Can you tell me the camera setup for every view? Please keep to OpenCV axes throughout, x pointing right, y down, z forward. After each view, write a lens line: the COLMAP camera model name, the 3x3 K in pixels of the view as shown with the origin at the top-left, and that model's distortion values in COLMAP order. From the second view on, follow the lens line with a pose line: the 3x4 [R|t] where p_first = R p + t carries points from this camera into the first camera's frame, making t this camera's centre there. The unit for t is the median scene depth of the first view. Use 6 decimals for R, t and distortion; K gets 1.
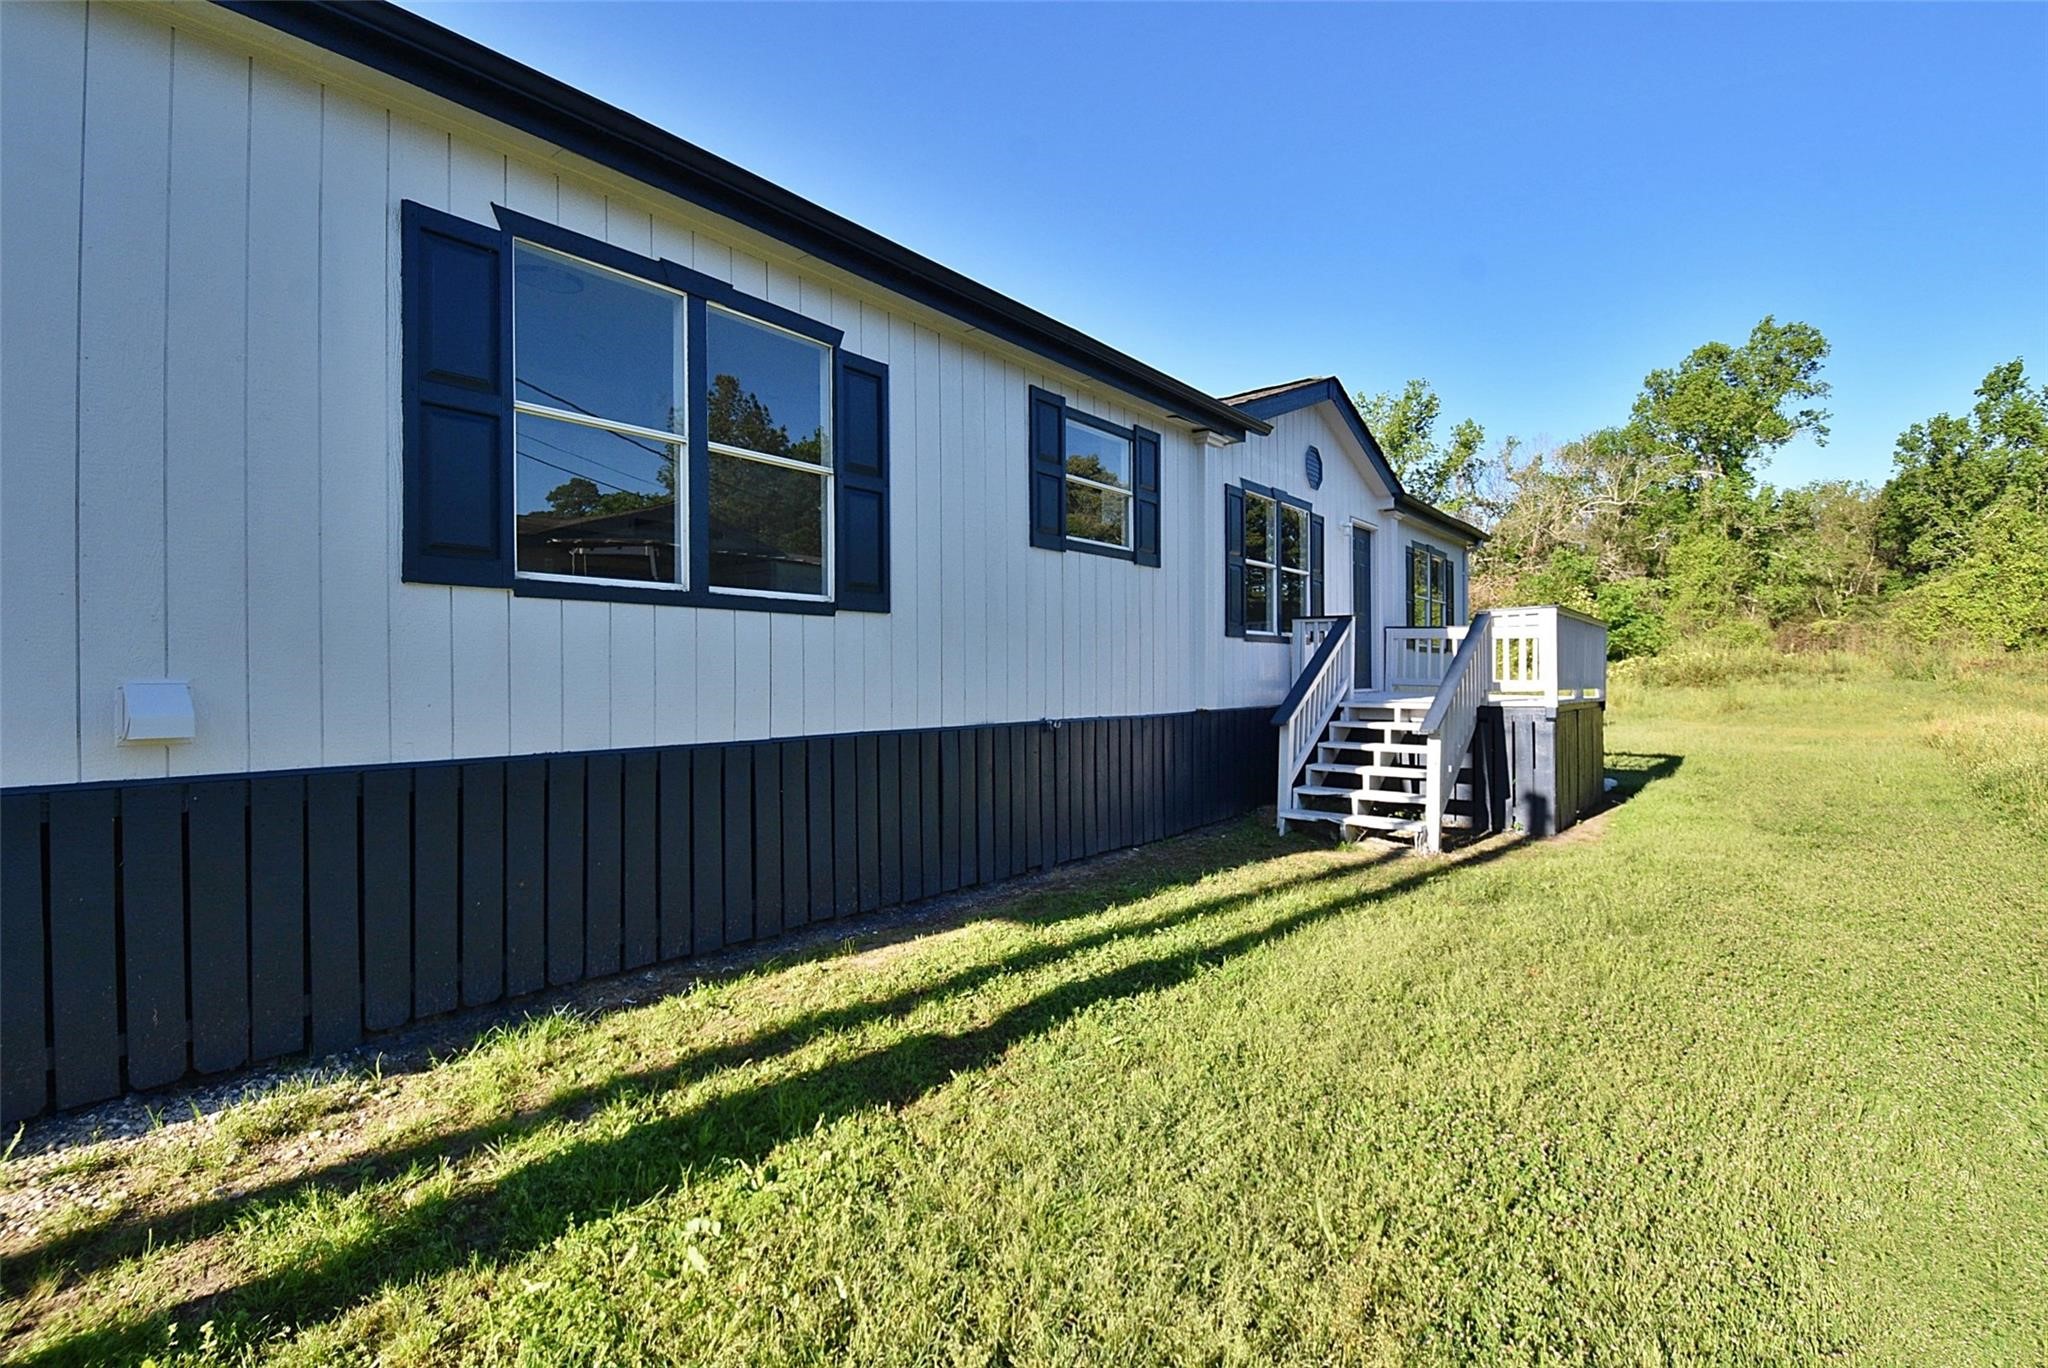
lens RADIAL K [[922.2, 0, 1032.0], [0, 922.2, 684.3], [0, 0, 1]] dist [0.005068, -0.014498]
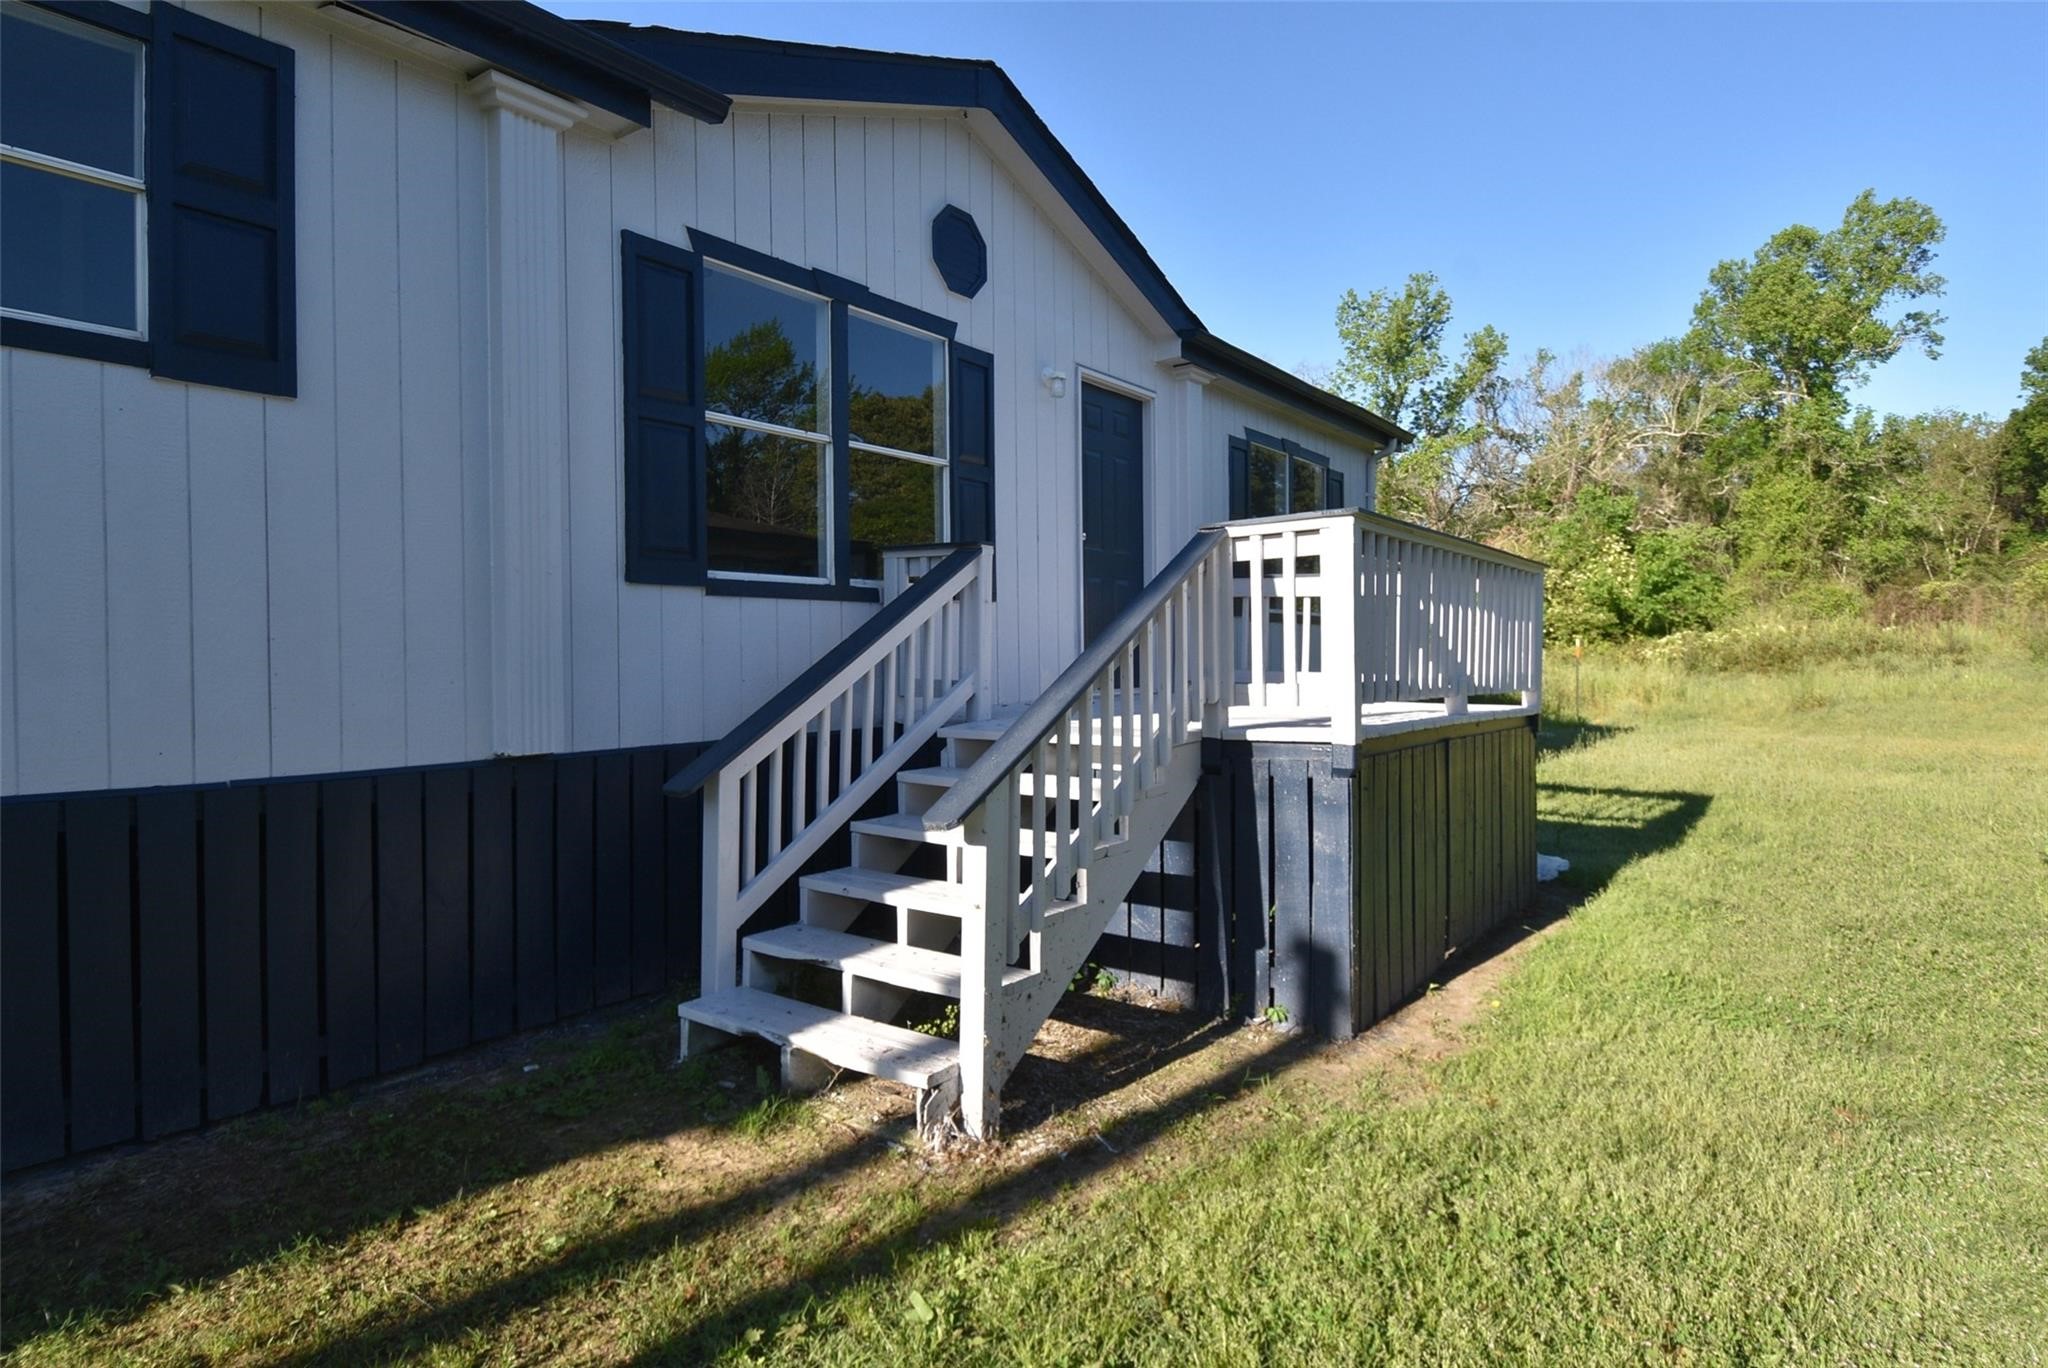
lens RADIAL K [[1142.6, 0, 1022.9], [0, 1142.6, 682.8], [0, 0, 1]] dist [0.003126, -0.008238]
pose [[0.999216, -0.004286, 0.039367, 0.069192], [0.003775, 0.999908, 0.013047, -0.002020], [-0.039419, -0.012888, 0.999140, 0.083167]]
